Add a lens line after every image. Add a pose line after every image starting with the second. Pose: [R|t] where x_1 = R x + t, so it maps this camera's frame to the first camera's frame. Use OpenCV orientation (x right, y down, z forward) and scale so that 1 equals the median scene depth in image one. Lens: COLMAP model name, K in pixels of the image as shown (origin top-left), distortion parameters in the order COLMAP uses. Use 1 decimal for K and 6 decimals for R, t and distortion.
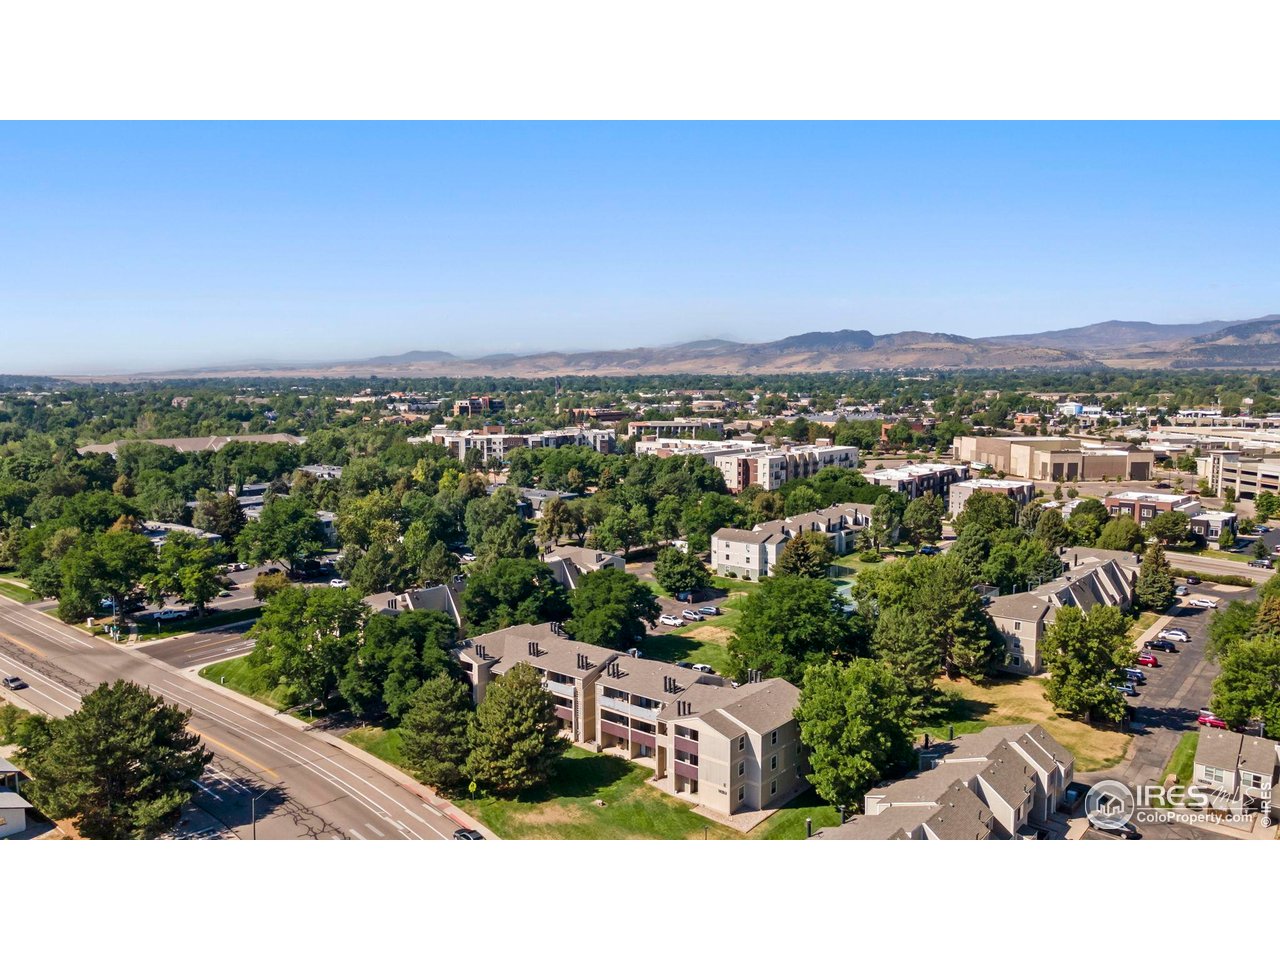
lens RADIAL K [[948.0, 0, 637.1], [0, 948.0, 495.8], [0, 0, 1]] dist [0.008854, 0.055031]
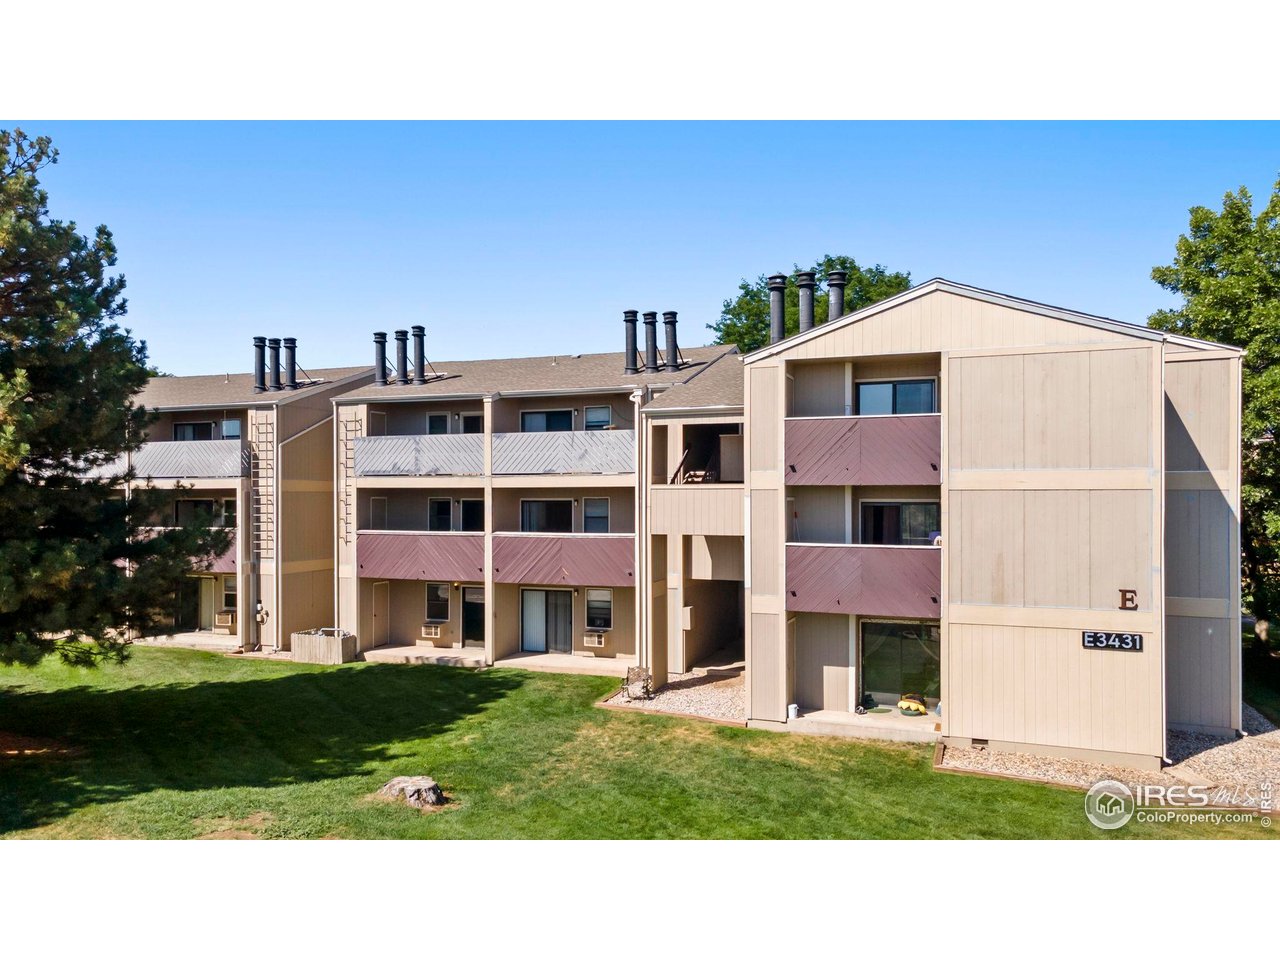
lens RADIAL K [[948.0, 0, 637.1], [0, 948.0, 495.8], [0, 0, 1]] dist [0.008854, 0.055031]
pose [[0.945319, 0.001399, 0.326145, -0.050675], [0.042060, 0.991118, -0.126161, 0.262516], [-0.323425, 0.132980, 0.936863, 0.736959]]
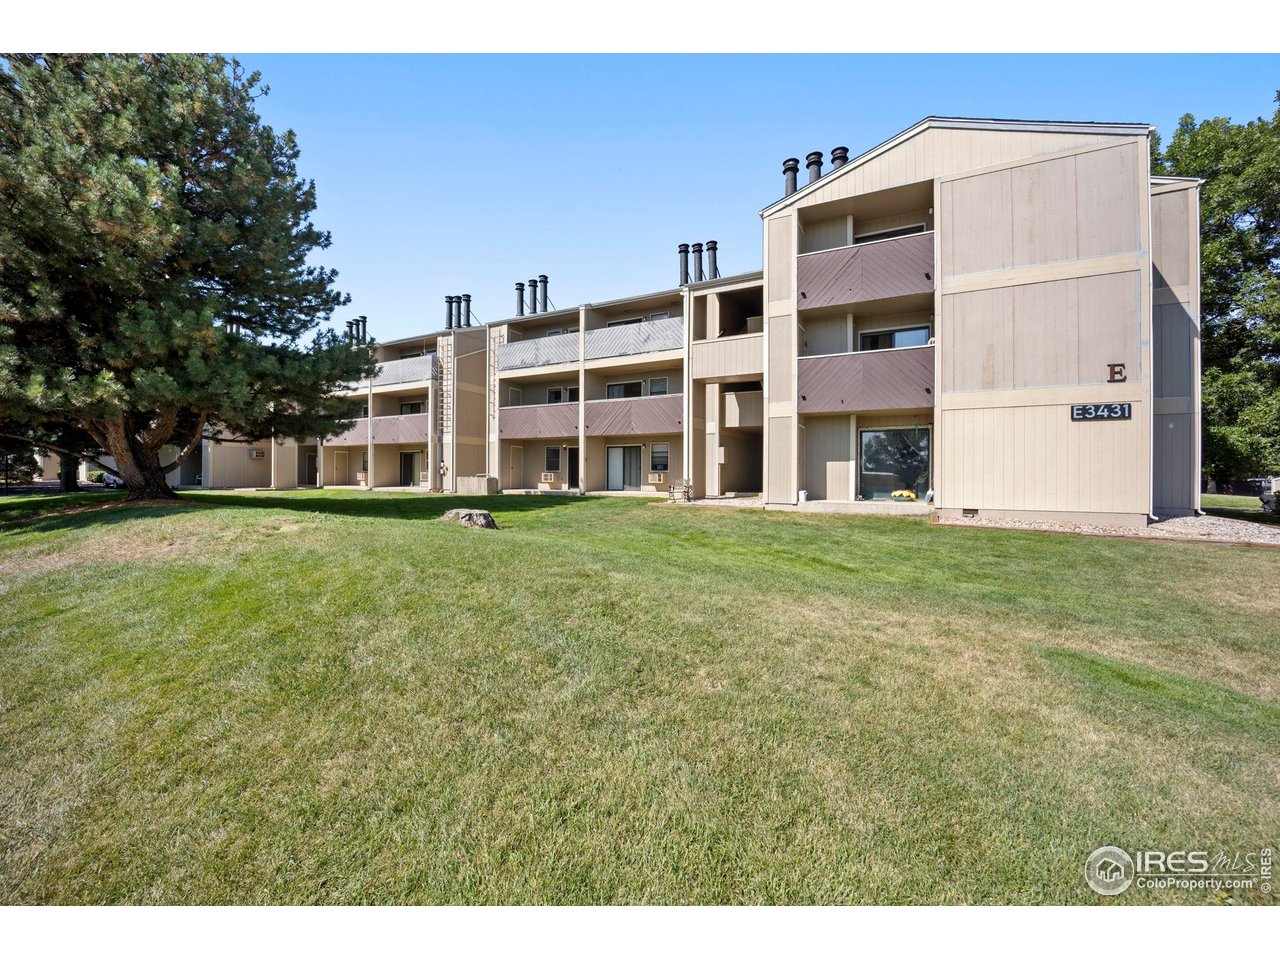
lens RADIAL K [[522.6, 0, 643.6], [0, 522.6, 477.9], [0, 0, 1]] dist [-0.023968, 0.000530]
pose [[0.978681, 0.010271, 0.205129, -0.024219], [0.017698, 0.990817, -0.134048, 0.293435], [-0.204623, 0.134821, 0.969512, 0.792611]]
